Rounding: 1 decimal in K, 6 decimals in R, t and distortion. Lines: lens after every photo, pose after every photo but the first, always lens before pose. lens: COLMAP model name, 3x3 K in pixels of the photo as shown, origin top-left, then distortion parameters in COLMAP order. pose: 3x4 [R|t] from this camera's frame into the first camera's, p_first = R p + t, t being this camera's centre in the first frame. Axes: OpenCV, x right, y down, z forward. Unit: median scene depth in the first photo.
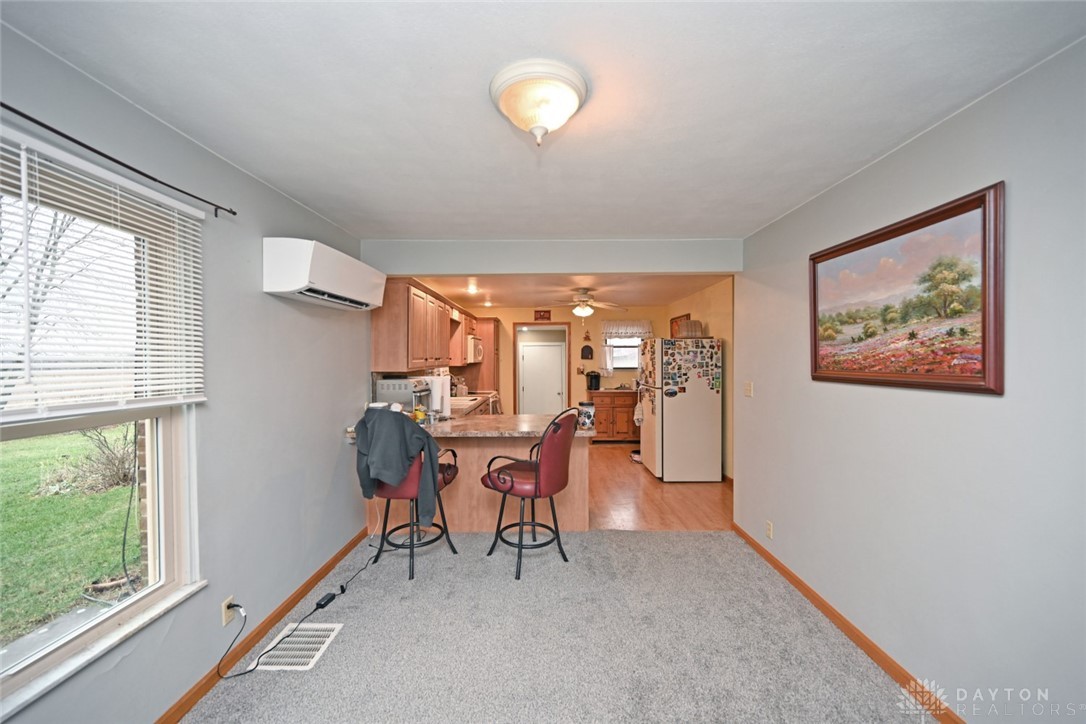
lens RADIAL K [[433.2, 0, 547.8], [0, 433.2, 361.8], [0, 0, 1]] dist [-0.000713, 0.000057]
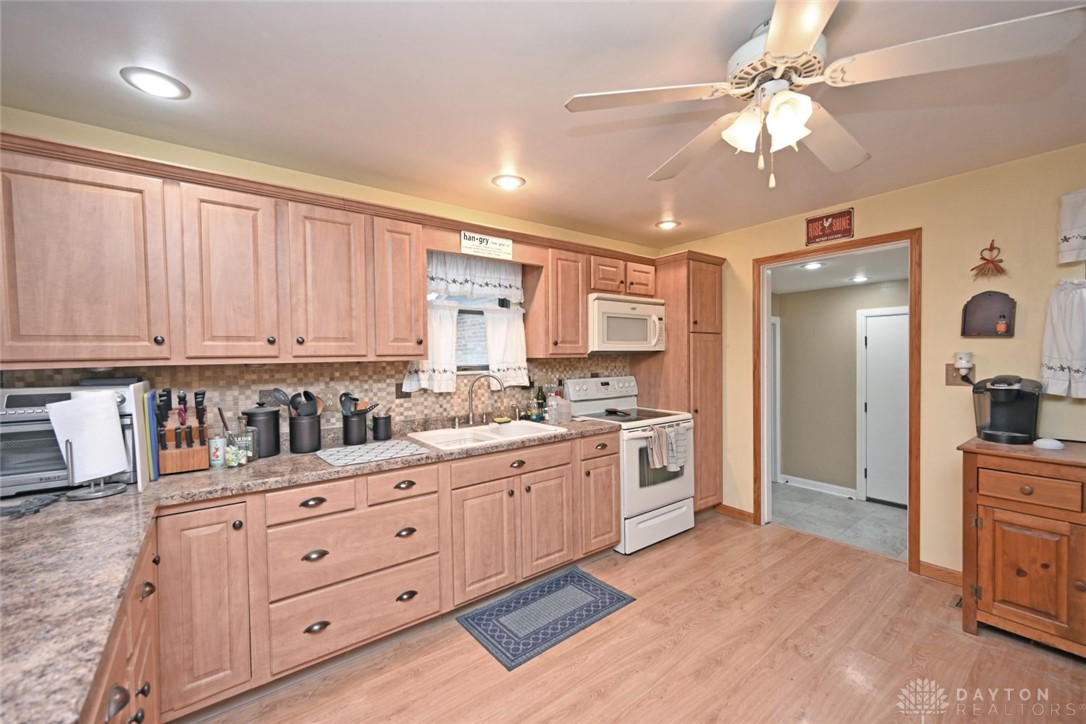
lens RADIAL K [[433.2, 0, 547.8], [0, 433.2, 361.8], [0, 0, 1]] dist [-0.000713, 0.000057]
pose [[0.599969, 0.012823, -0.799921, 0.149042], [0.008365, 0.999716, 0.022300, 0.002254], [0.799980, -0.020070, 0.599691, 0.568578]]
